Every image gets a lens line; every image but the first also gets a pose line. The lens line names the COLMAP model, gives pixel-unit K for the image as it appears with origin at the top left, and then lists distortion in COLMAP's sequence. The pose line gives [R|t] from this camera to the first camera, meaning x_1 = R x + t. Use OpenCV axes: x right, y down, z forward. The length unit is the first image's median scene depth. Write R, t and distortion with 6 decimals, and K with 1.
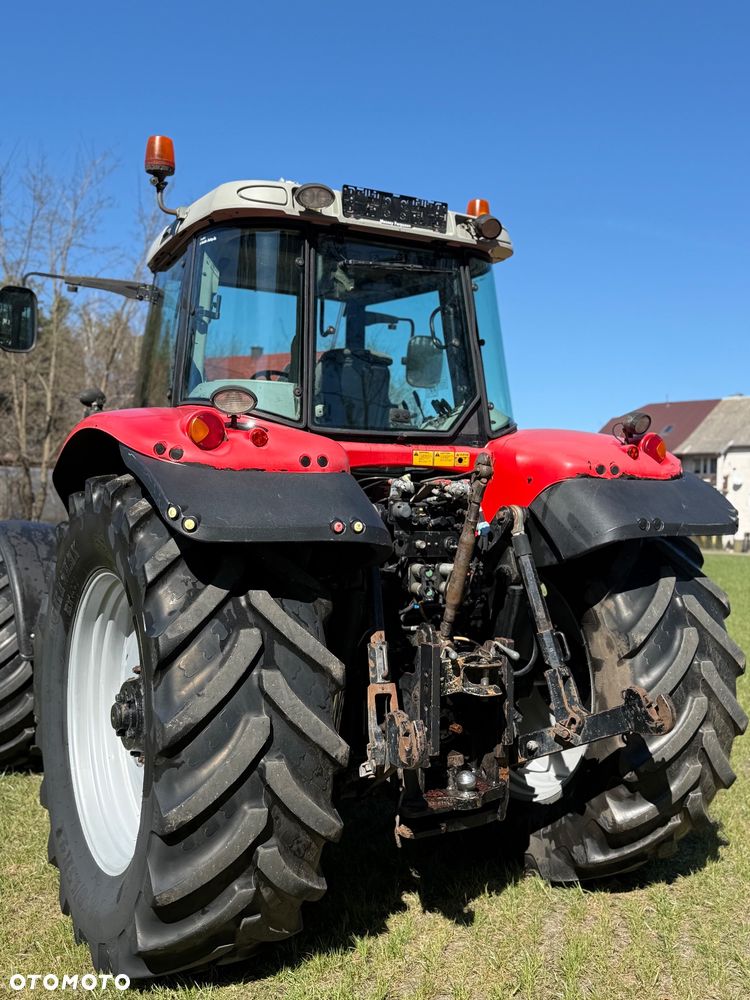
lens RADIAL K [[1015.3, 0, 375.0], [0, 1015.3, 500.0], [0, 0, 1]] dist [0.168917, -0.336260]
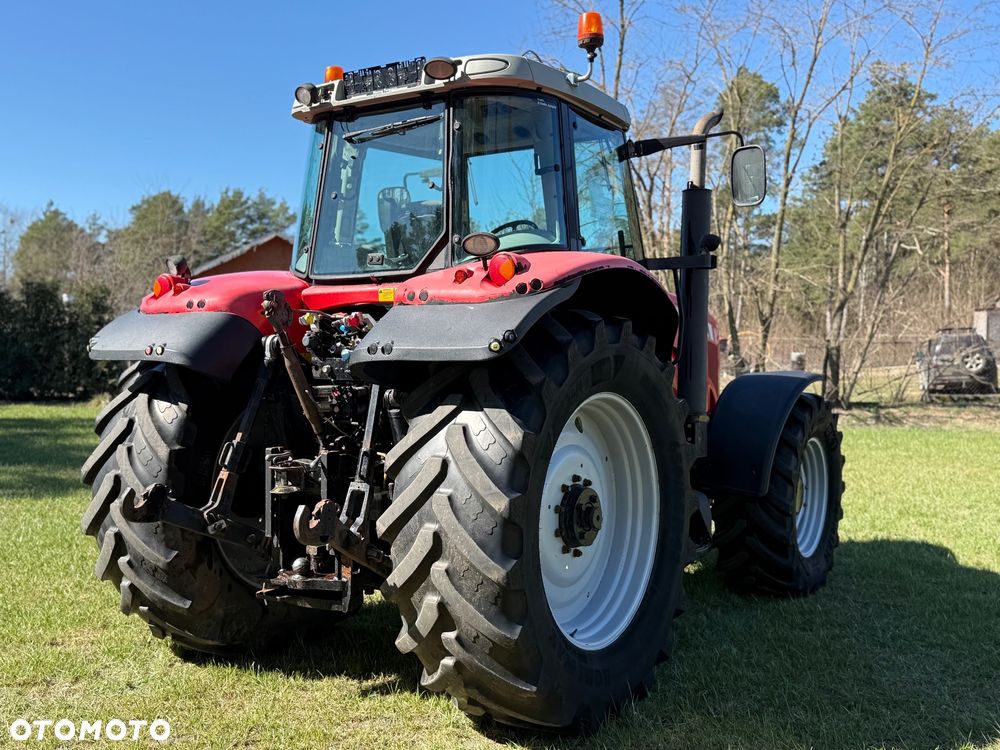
lens RADIAL K [[1015.3, 0, 500.0], [0, 1015.3, 375.0], [0, 0, 1]] dist [0.168917, -0.336260]
pose [[0.439541, 0.009029, -0.898177, 1.159272], [0.006545, 0.999891, 0.013255, 0.035048], [0.898199, -0.011705, 0.439434, 0.634825]]
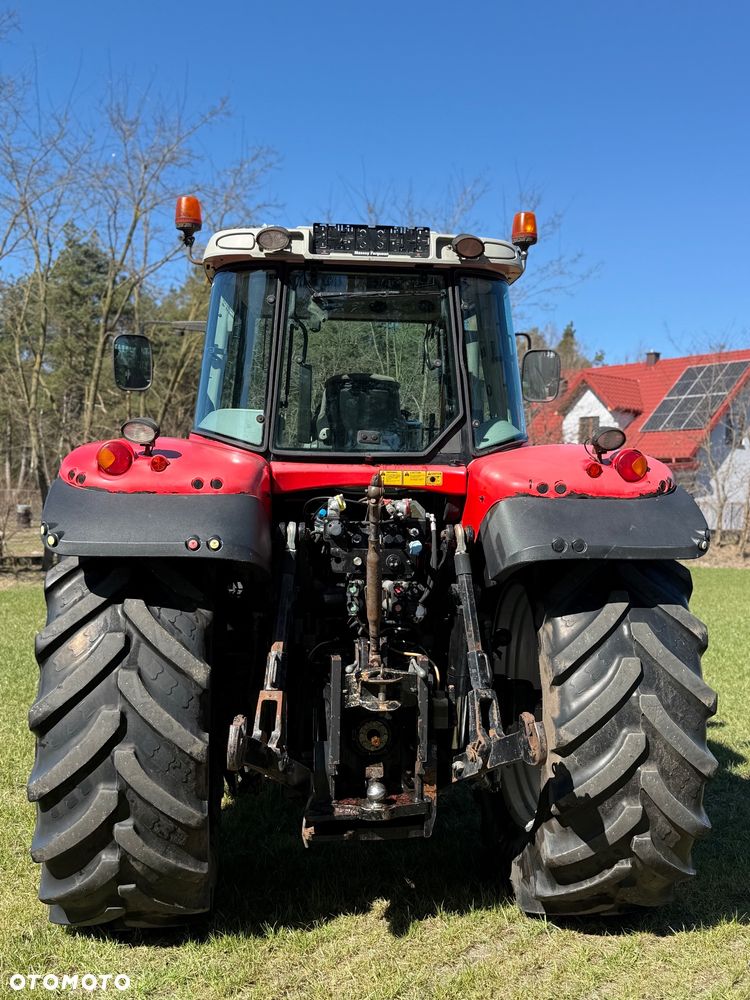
lens RADIAL K [[1015.3, 0, 375.0], [0, 1015.3, 500.0], [0, 0, 1]] dist [0.168917, -0.336260]
pose [[0.912774, -0.000661, -0.408465, 0.468716], [-0.003093, 0.999959, -0.008528, -0.009893], [0.408454, 0.009047, 0.912734, 0.054345]]
